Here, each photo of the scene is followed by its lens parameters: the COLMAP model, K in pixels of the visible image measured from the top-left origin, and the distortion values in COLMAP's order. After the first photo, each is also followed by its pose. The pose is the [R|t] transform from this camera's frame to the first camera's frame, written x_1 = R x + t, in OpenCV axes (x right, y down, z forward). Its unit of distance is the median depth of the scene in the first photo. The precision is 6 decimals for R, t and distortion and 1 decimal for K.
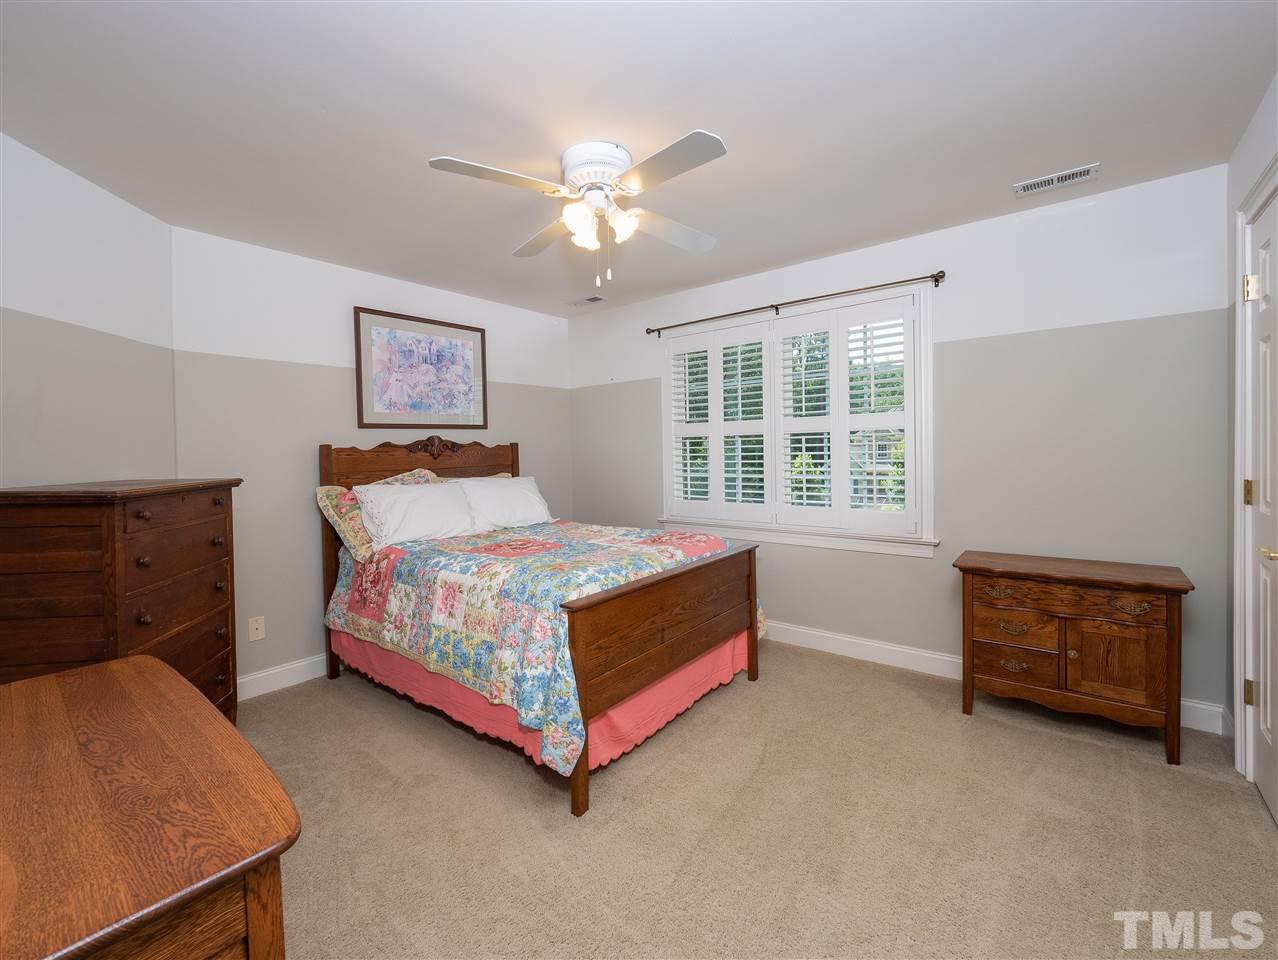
lens RADIAL K [[540.9, 0, 628.5], [0, 540.9, 469.2], [0, 0, 1]] dist [-0.015537, -0.001606]
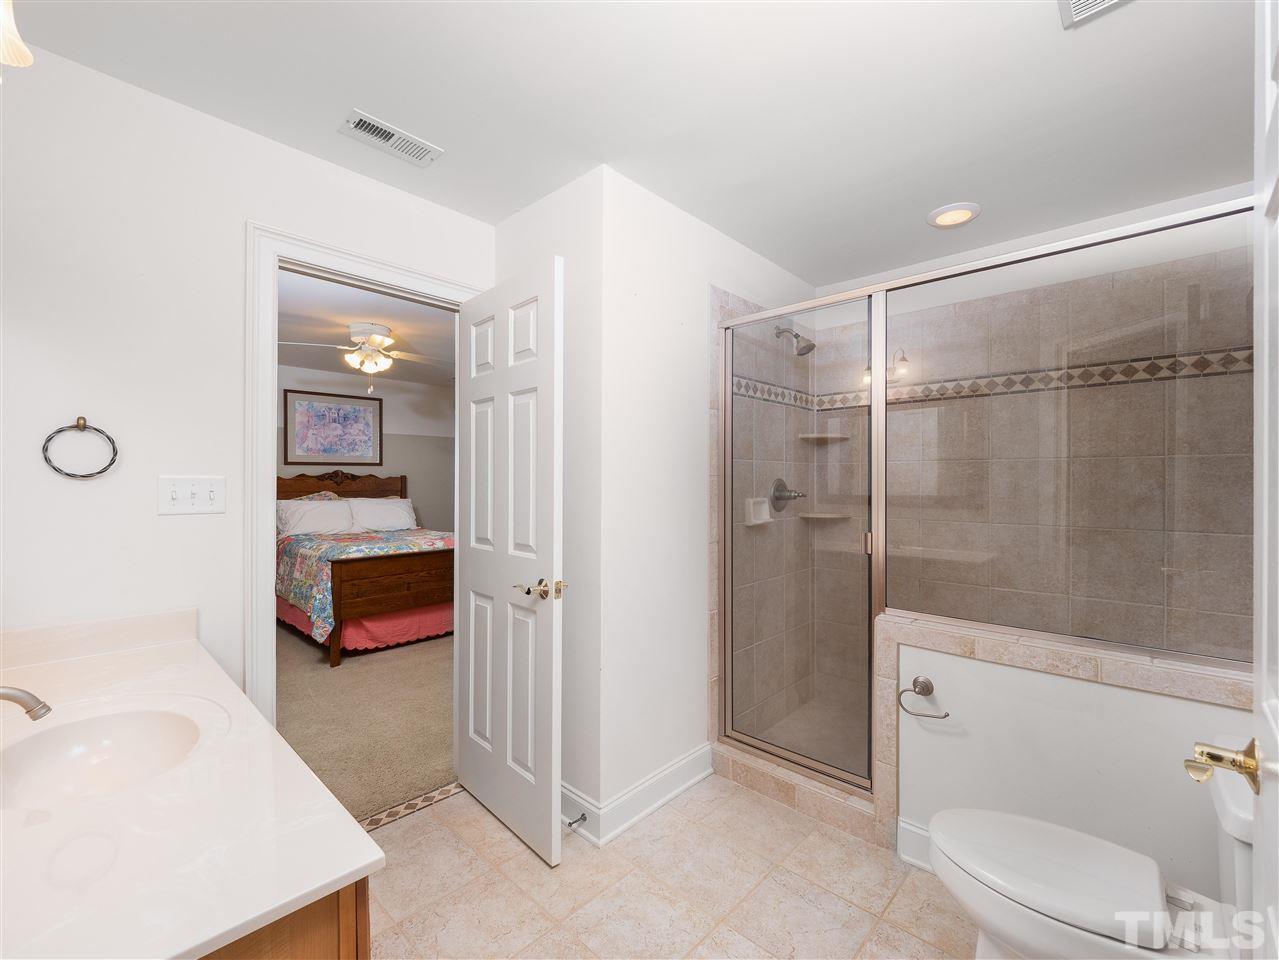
lens RADIAL K [[541.3, 0, 637.8], [0, 541.3, 490.8], [0, 0, 1]] dist [-0.015537, -0.001606]
pose [[0.997462, 0.023674, -0.067144, 0.605090], [-0.024842, 0.999553, -0.016614, 0.001256], [0.066720, 0.018240, 0.997605, -0.479275]]
